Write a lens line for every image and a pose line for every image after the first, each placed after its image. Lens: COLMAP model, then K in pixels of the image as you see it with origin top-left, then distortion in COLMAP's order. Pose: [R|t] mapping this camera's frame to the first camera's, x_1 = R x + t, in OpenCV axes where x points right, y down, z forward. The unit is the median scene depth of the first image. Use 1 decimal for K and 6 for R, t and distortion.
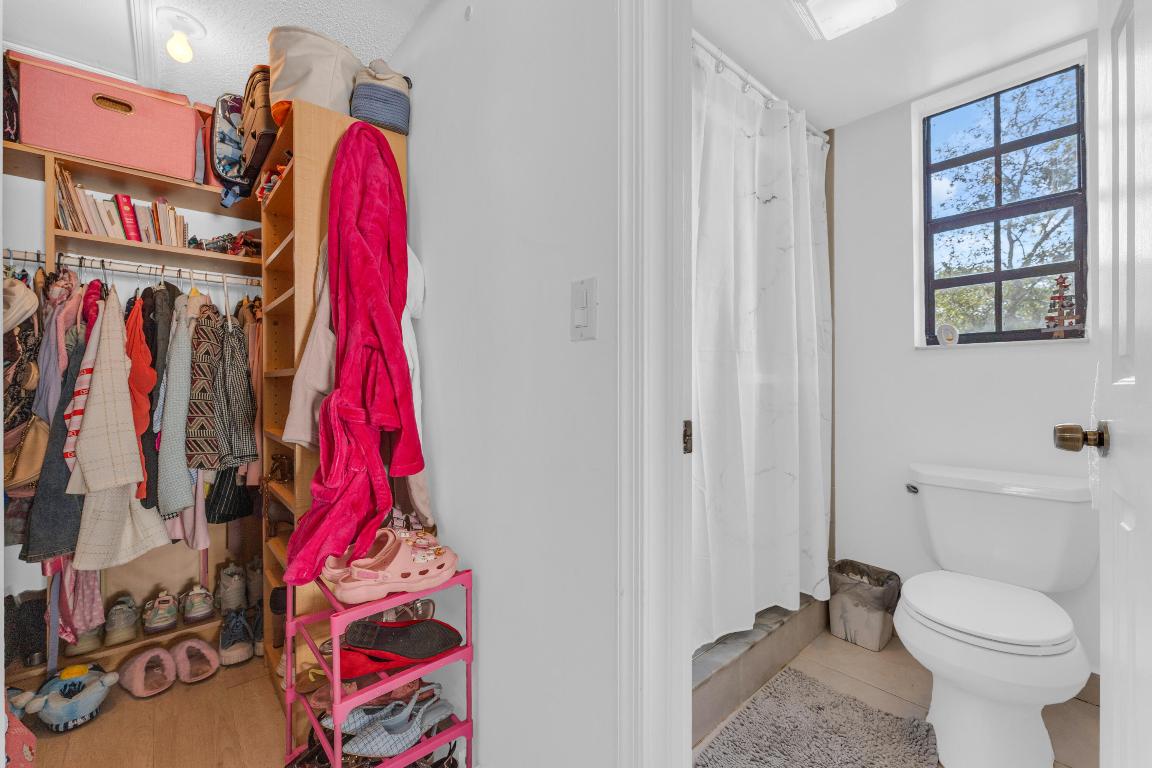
lens RADIAL K [[472.0, 0, 577.9], [0, 472.0, 382.8], [0, 0, 1]] dist [0.001747, -0.000176]
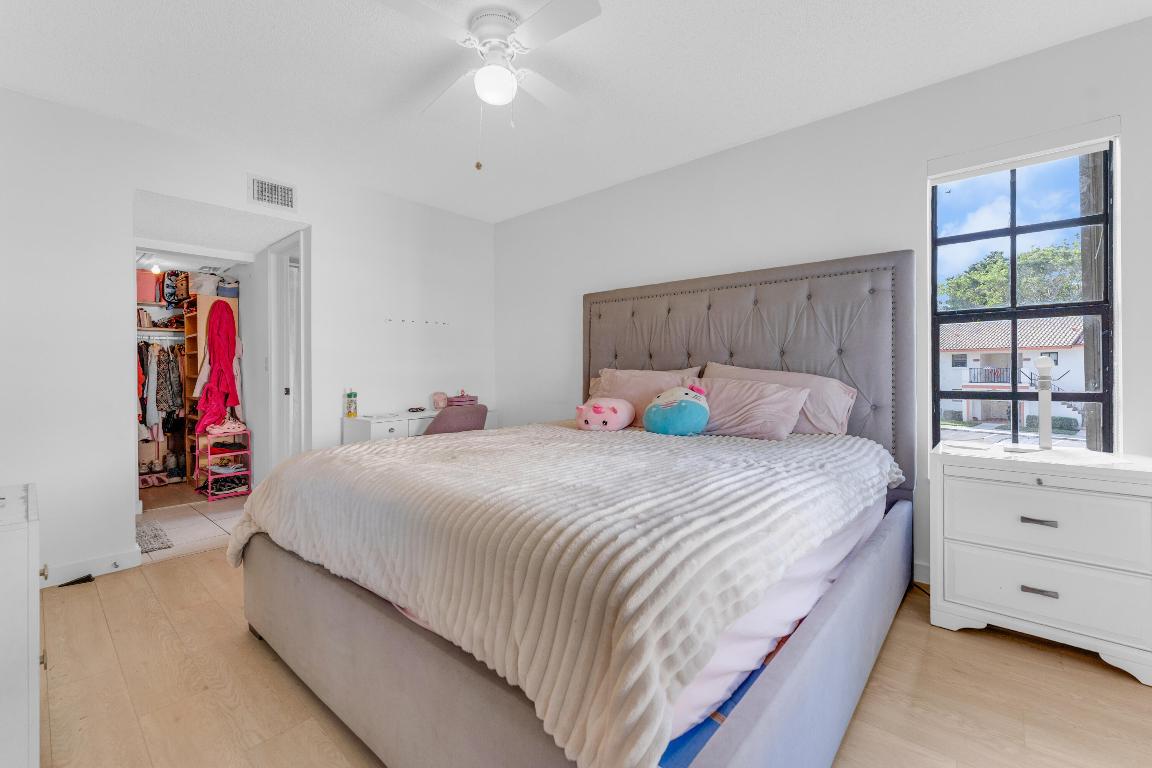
lens RADIAL K [[480.9, 0, 565.8], [0, 480.9, 359.7], [0, 0, 1]] dist [0.004714, 0.000288]
pose [[0.993717, -0.011985, 0.111282, 1.315183], [0.012580, 0.999910, -0.004644, -0.077265], [-0.111216, 0.006014, 0.993778, -2.192928]]
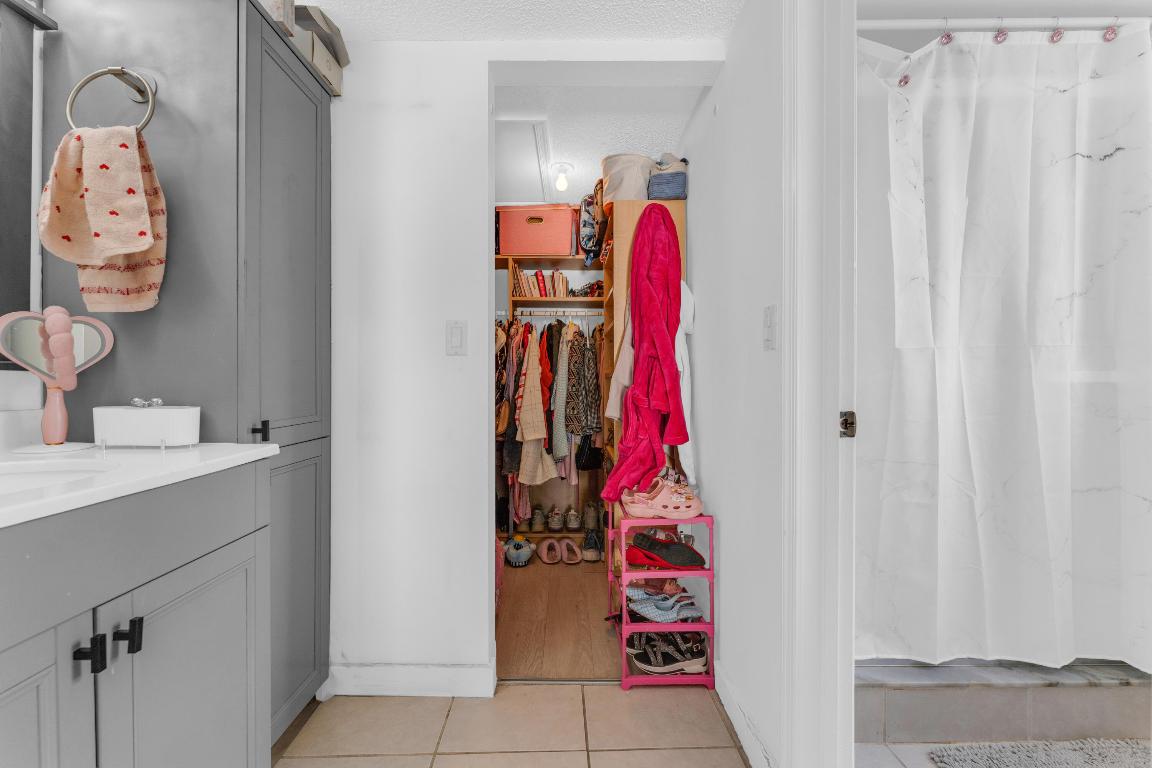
lens RADIAL K [[466.5, 0, 573.9], [0, 466.5, 384.2], [0, 0, 1]] dist [0.001001, -0.000339]
pose [[0.759920, 0.005855, -0.649991, 0.255788], [-0.001327, 0.999971, 0.007456, -0.000373], [0.650016, -0.004803, 0.759906, -0.221843]]
